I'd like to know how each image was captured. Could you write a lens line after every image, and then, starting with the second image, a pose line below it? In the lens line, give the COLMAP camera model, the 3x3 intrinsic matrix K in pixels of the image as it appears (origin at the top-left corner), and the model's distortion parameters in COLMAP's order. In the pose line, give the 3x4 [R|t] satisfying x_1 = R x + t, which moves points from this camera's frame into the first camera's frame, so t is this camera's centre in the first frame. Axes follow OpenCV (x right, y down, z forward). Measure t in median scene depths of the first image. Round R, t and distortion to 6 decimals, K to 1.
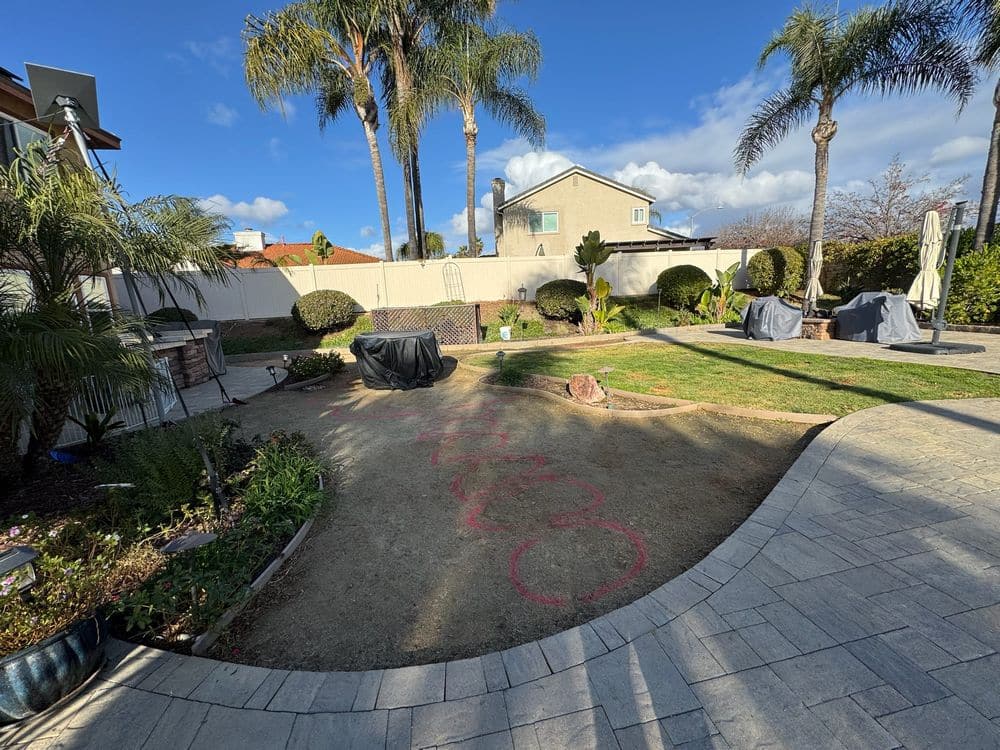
lens RADIAL K [[407.7, 0, 495.7], [0, 407.7, 378.1], [0, 0, 1]] dist [-0.006394, 0.001483]
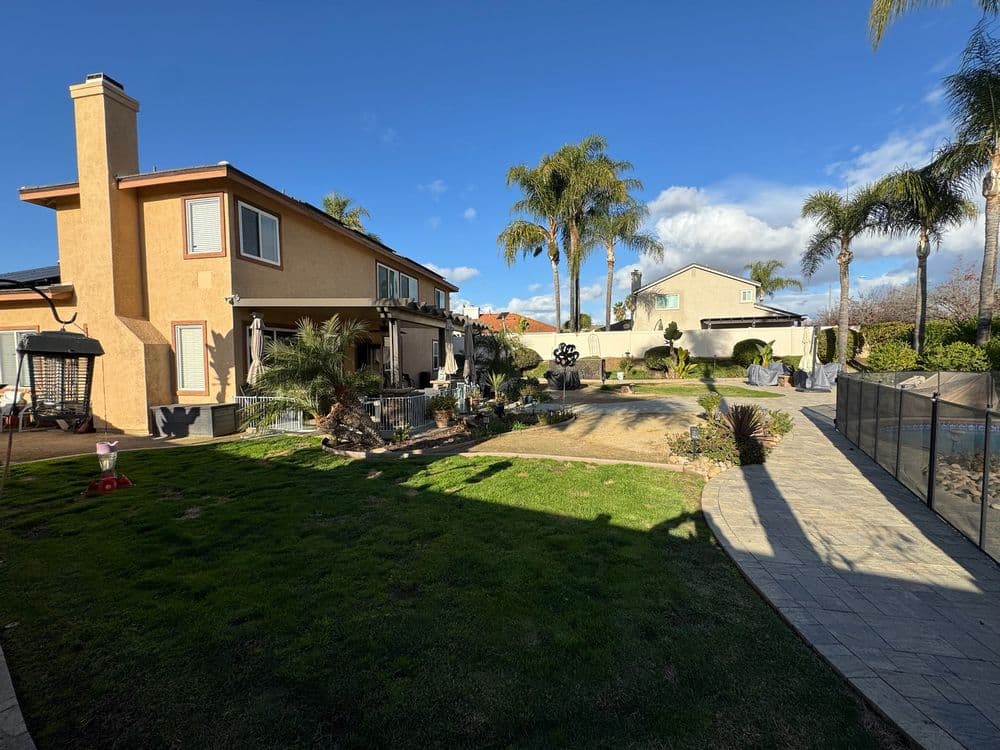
lens RADIAL K [[407.7, 0, 497.3], [0, 407.7, 378.5], [0, 0, 1]] dist [-0.006394, 0.001483]
pose [[0.929270, 0.059719, -0.364541, 0.161025], [-0.101537, 0.990128, -0.096630, 0.116036], [0.355172, 0.126810, 0.926160, -0.759930]]
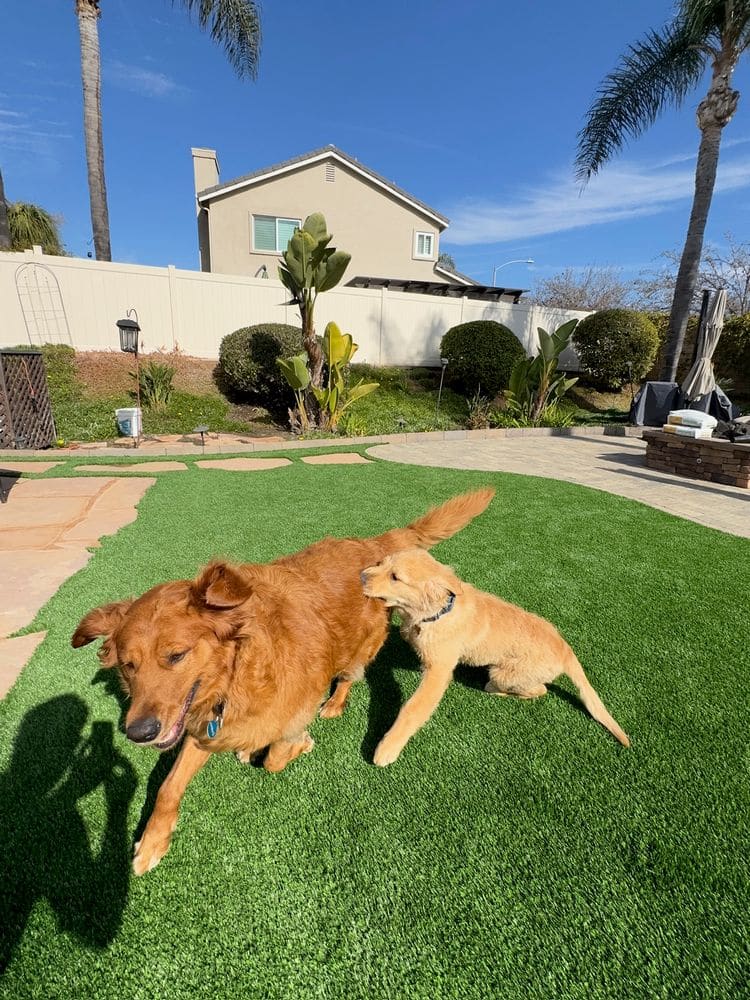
lens RADIAL K [[481.2, 0, 376.6], [0, 481.2, 503.4], [0, 0, 1]] dist [-0.002712, 0.000051]
pose [[0.971165, 0.018303, 0.237705, 0.157653], [-0.039256, 0.995716, 0.083716, -0.068699], [-0.235155, -0.090634, 0.967723, 0.355847]]
